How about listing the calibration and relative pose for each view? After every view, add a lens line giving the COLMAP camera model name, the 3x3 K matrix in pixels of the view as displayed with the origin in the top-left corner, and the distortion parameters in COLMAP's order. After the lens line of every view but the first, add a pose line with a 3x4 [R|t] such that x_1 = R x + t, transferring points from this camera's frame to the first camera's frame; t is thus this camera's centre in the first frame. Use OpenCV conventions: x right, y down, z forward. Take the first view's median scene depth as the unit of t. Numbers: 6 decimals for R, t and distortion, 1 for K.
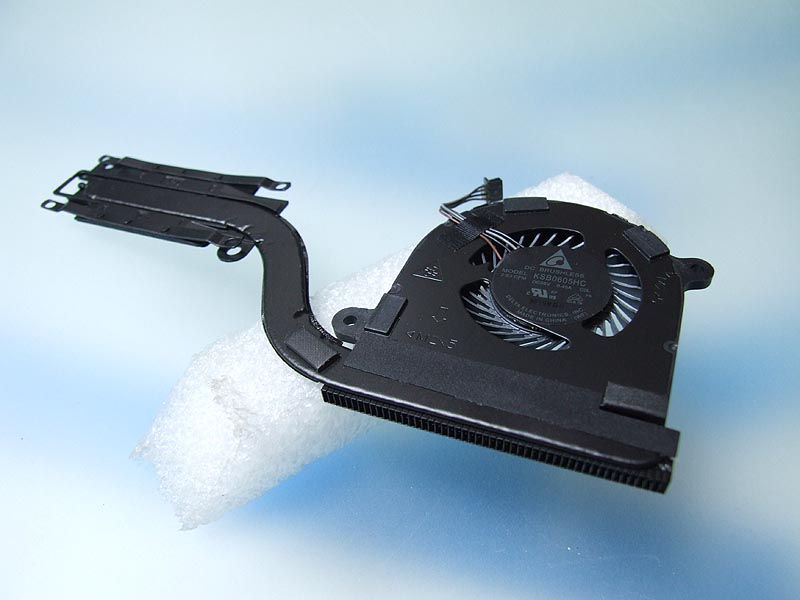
lens RADIAL K [[626.2, 0, 400.0], [0, 626.2, 300.0], [0, 0, 1]] dist [-0.160159, 0.079244]
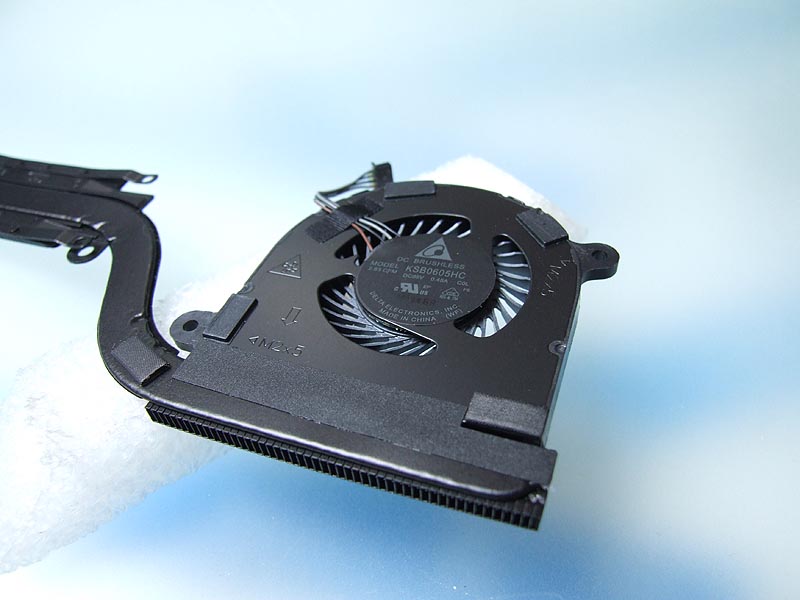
lens RADIAL K [[626.2, 0, 400.0], [0, 626.2, 300.0], [0, 0, 1]] dist [-0.160159, 0.079244]
pose [[0.999301, -0.024702, 0.028066, 0.182002], [0.025072, 0.999602, -0.012903, 0.015195], [-0.027737, 0.013598, 0.999523, 0.141389]]
